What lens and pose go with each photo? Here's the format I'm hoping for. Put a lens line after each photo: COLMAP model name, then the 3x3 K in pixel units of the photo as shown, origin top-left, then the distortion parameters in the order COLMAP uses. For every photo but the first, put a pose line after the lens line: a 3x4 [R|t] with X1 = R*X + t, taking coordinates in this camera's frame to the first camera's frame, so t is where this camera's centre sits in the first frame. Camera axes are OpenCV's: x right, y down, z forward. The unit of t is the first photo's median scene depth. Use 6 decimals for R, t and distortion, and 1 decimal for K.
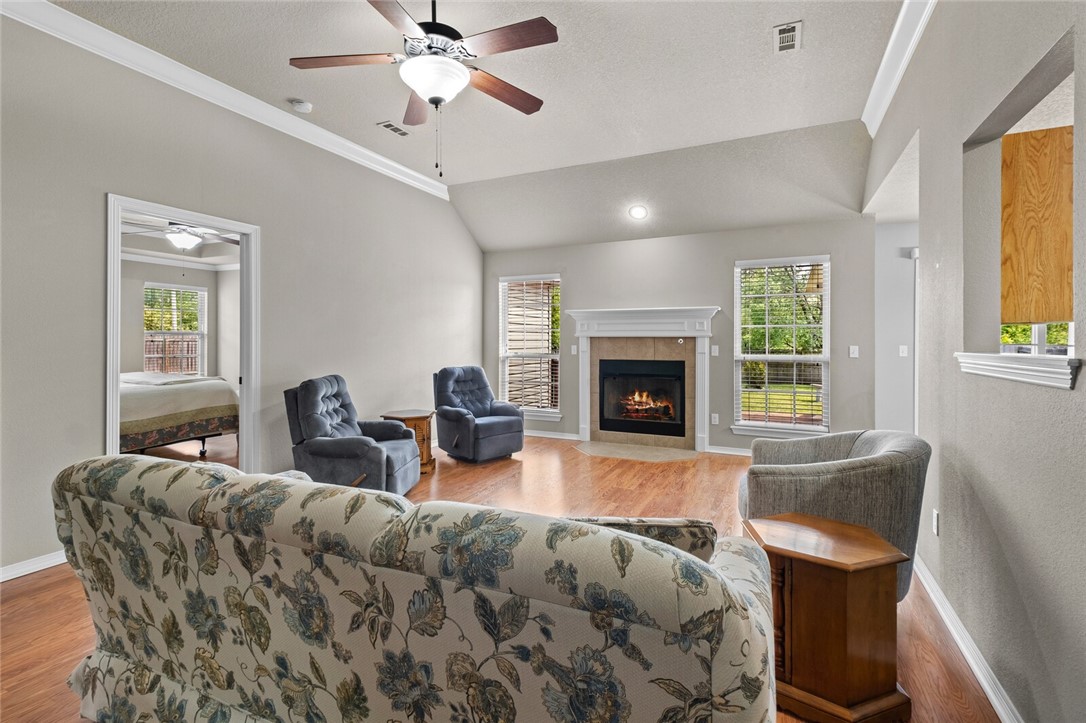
lens RADIAL K [[503.9, 0, 544.7], [0, 503.9, 338.6], [0, 0, 1]] dist [0.002298, 0.000238]
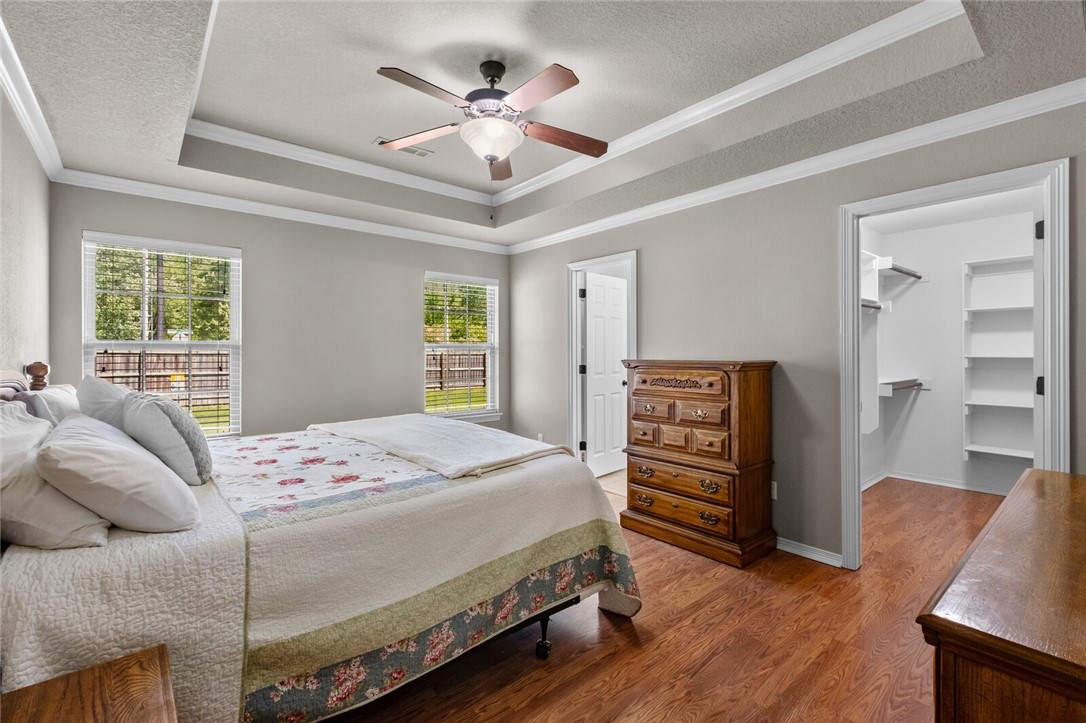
lens RADIAL K [[475.9, 0, 540.7], [0, 475.9, 349.1], [0, 0, 1]] dist [0.000320, 0.000010]
pose [[0.906370, -0.004051, -0.422466, -0.509901], [0.002743, 0.999989, -0.003704, -0.005865], [0.422477, 0.002198, 0.906371, 0.648056]]
